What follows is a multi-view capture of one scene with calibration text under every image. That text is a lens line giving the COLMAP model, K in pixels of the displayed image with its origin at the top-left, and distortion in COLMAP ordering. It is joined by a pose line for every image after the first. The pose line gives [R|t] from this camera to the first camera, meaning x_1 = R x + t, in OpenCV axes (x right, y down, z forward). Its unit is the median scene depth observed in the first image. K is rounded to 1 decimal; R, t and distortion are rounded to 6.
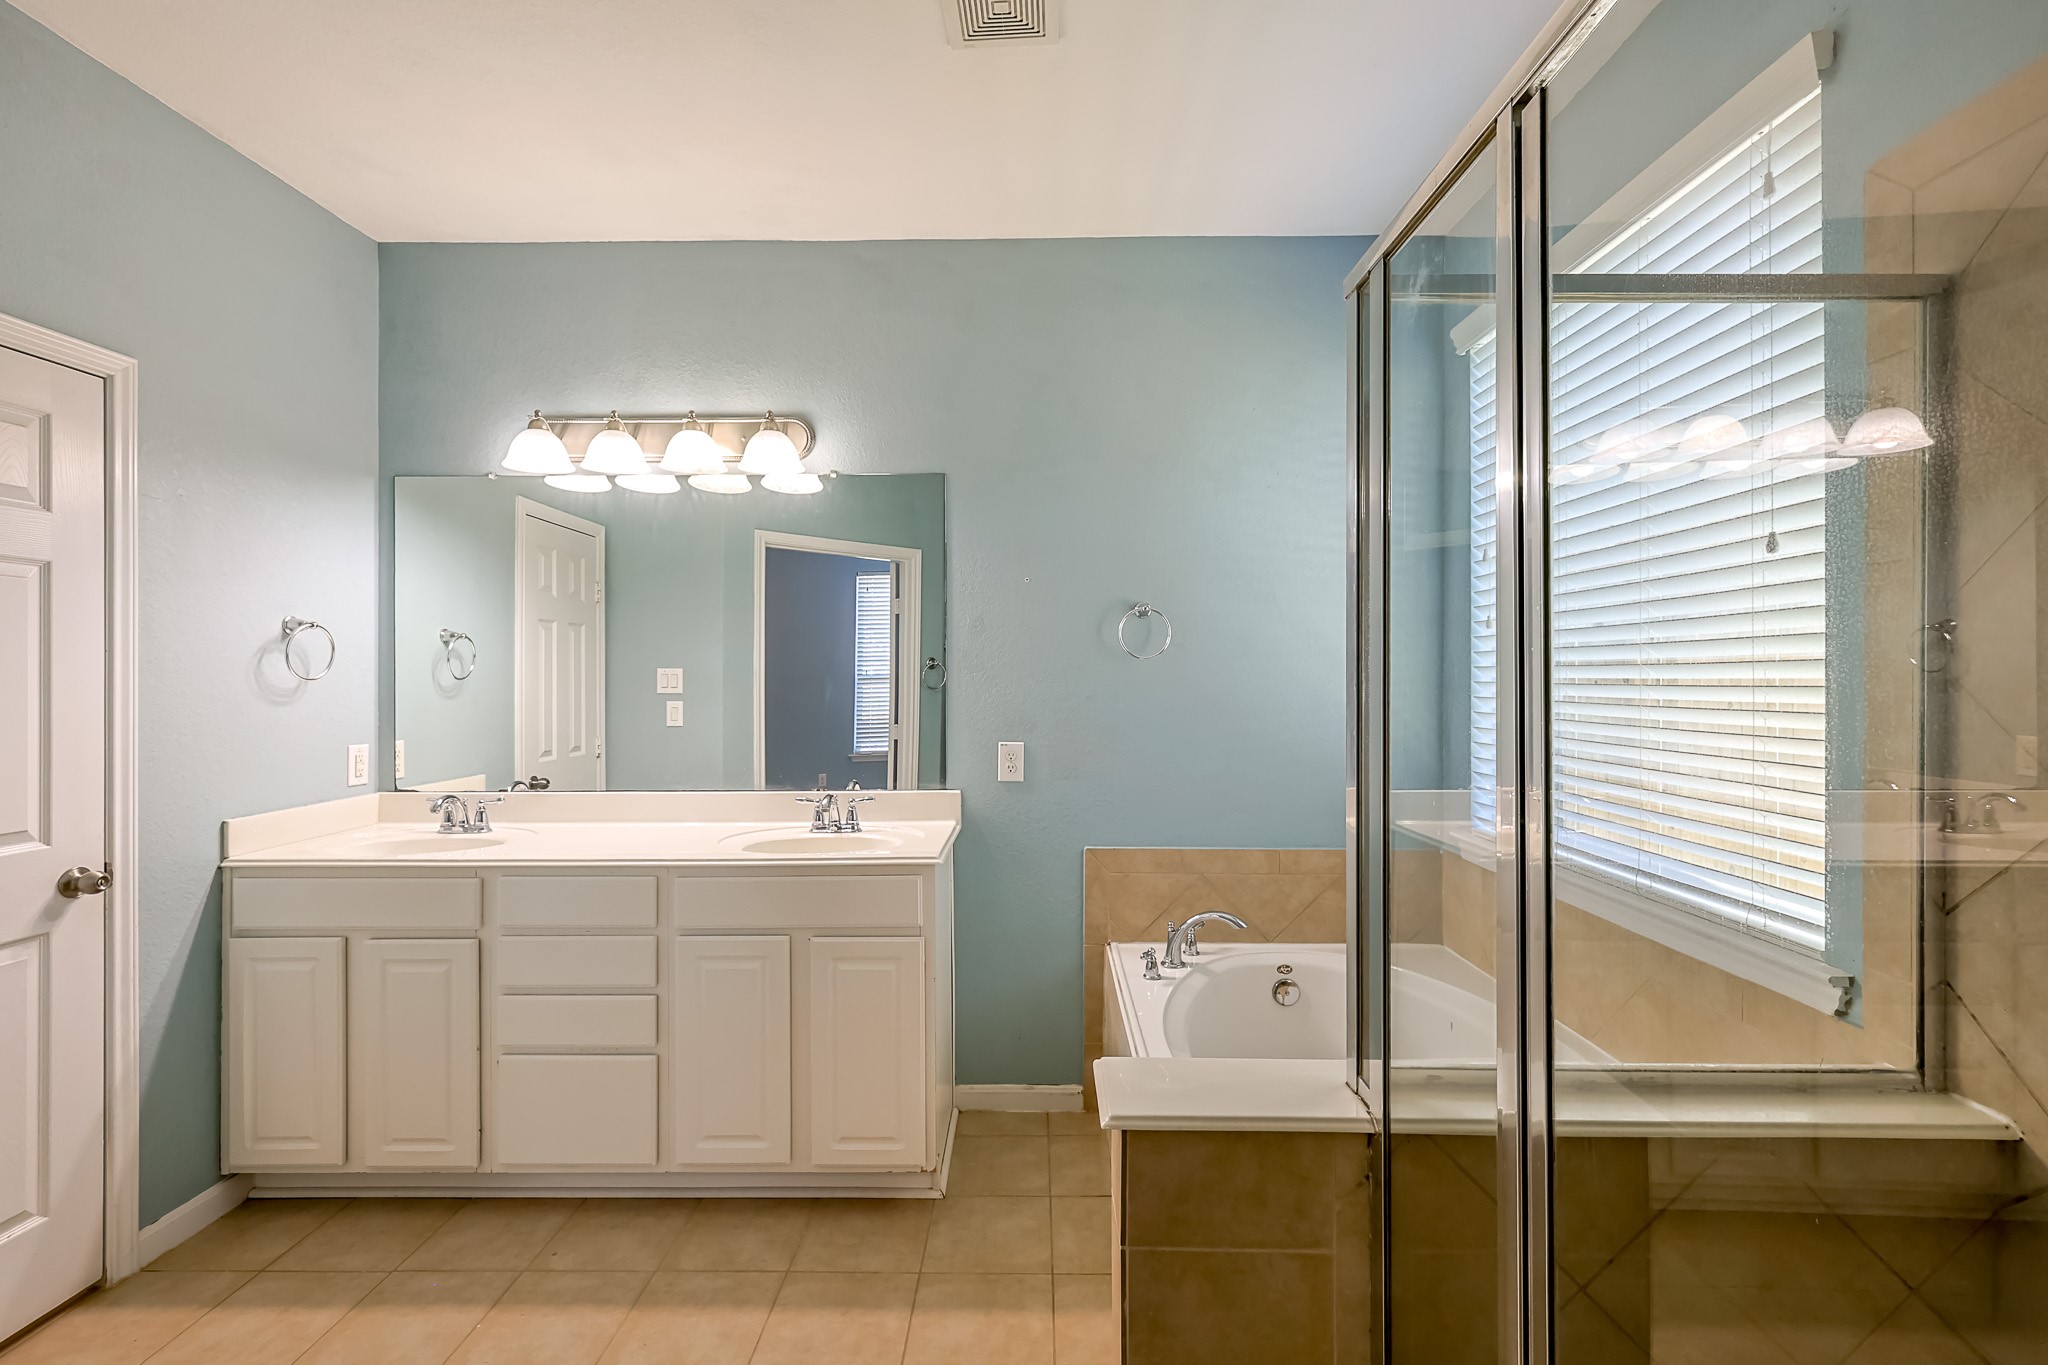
lens RADIAL K [[891.7, 0, 1026.8], [0, 891.7, 676.2], [0, 0, 1]] dist [0.003255, 0.000785]
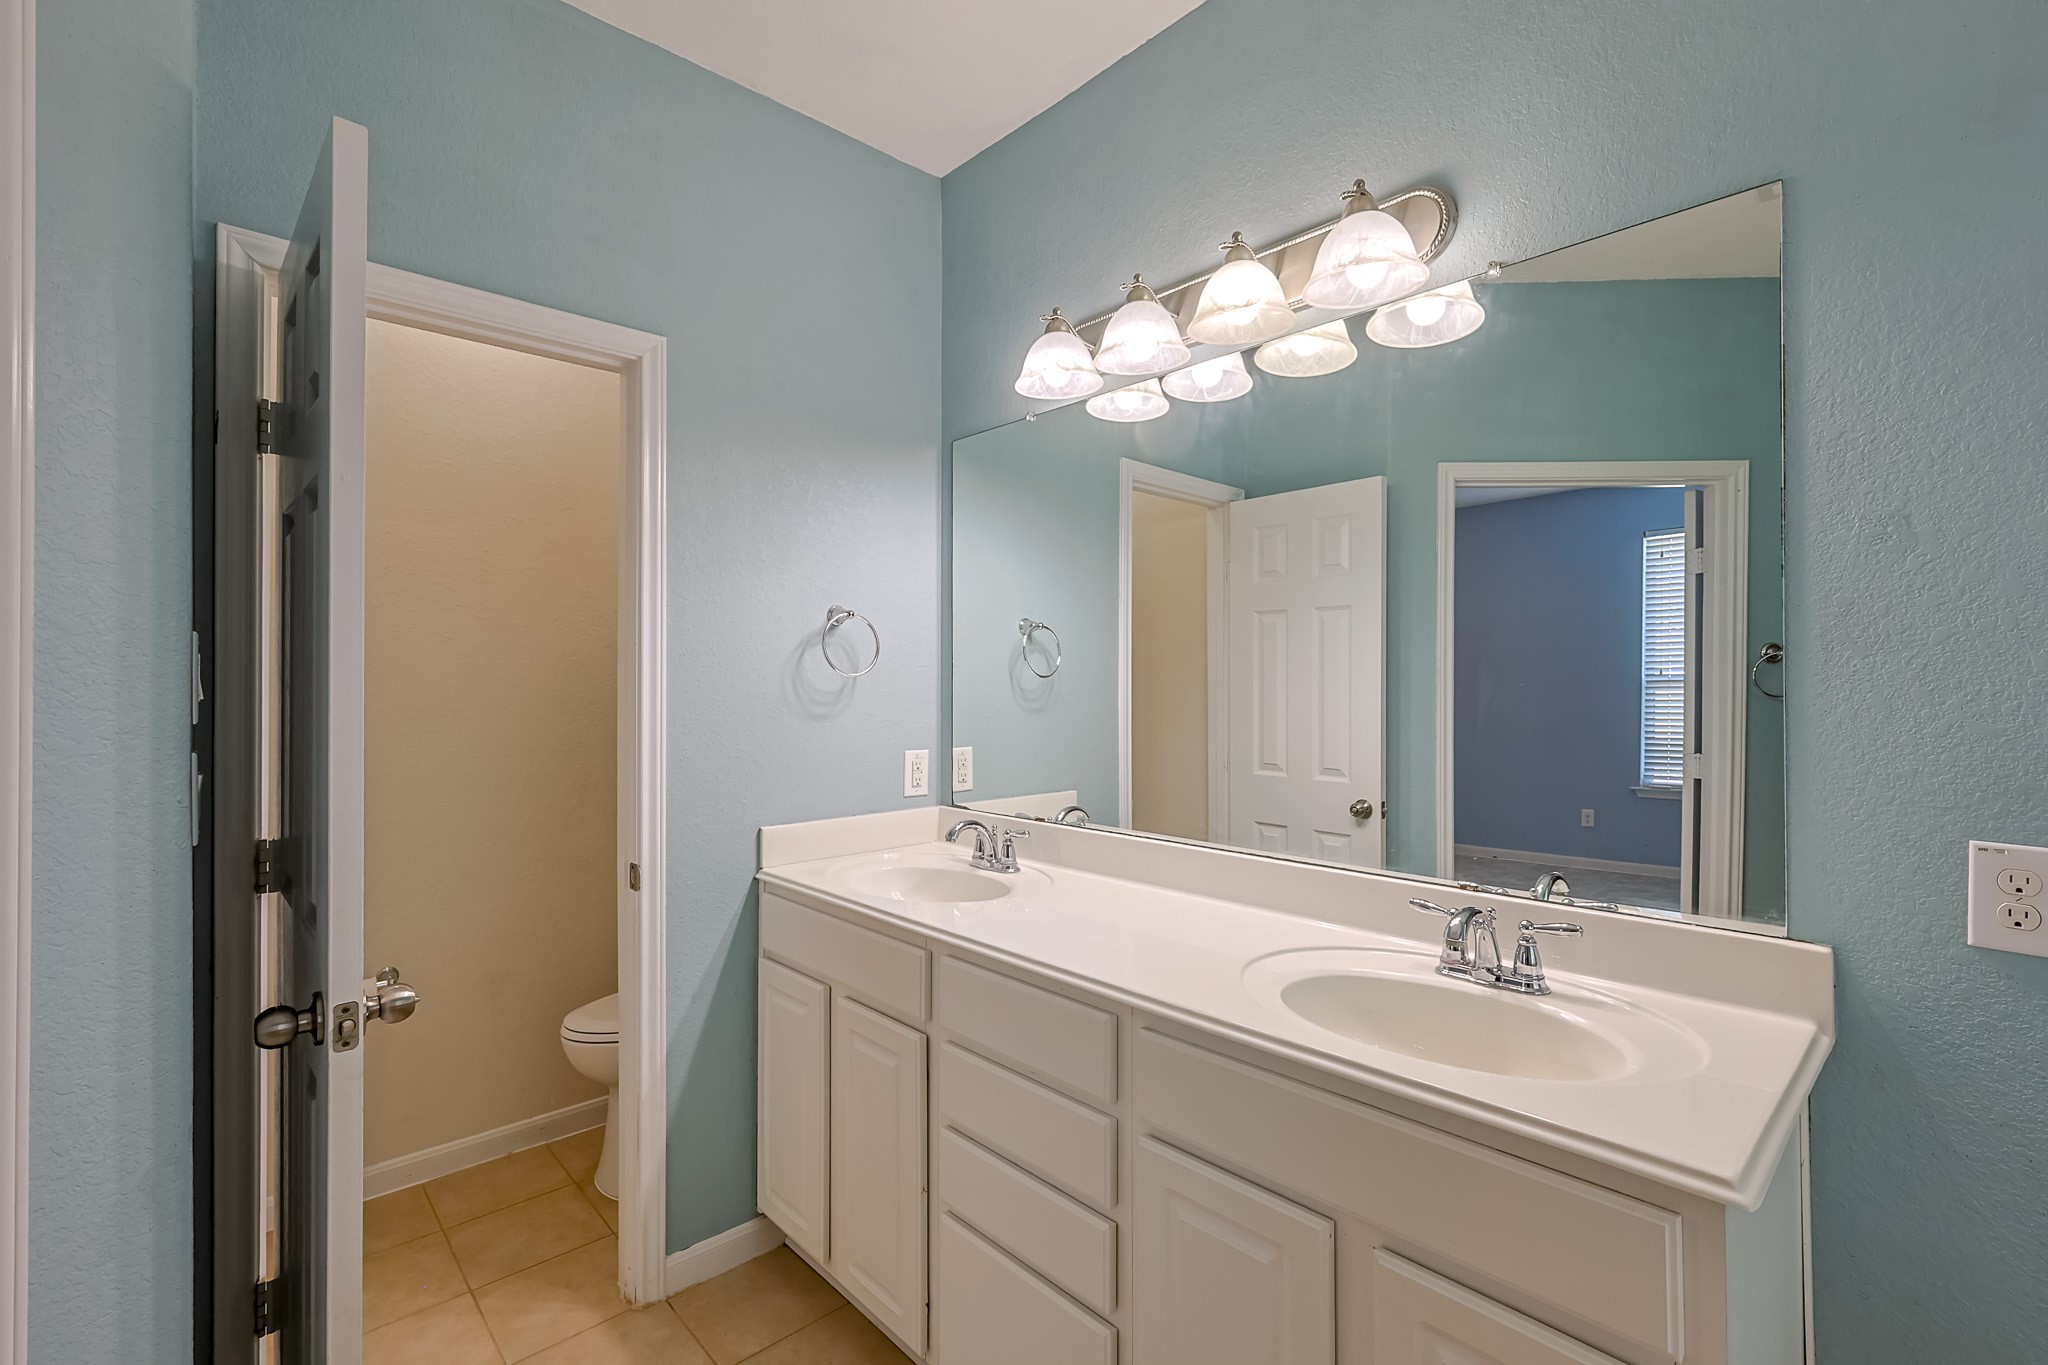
lens RADIAL K [[891.7, 0, 1026.6], [0, 891.7, 677.6], [0, 0, 1]] dist [0.003255, 0.000785]
pose [[0.686304, -0.001981, -0.727312, -0.030840], [-0.000811, 0.999994, -0.003489, 0.007816], [0.727314, 0.002984, 0.686298, 0.473881]]
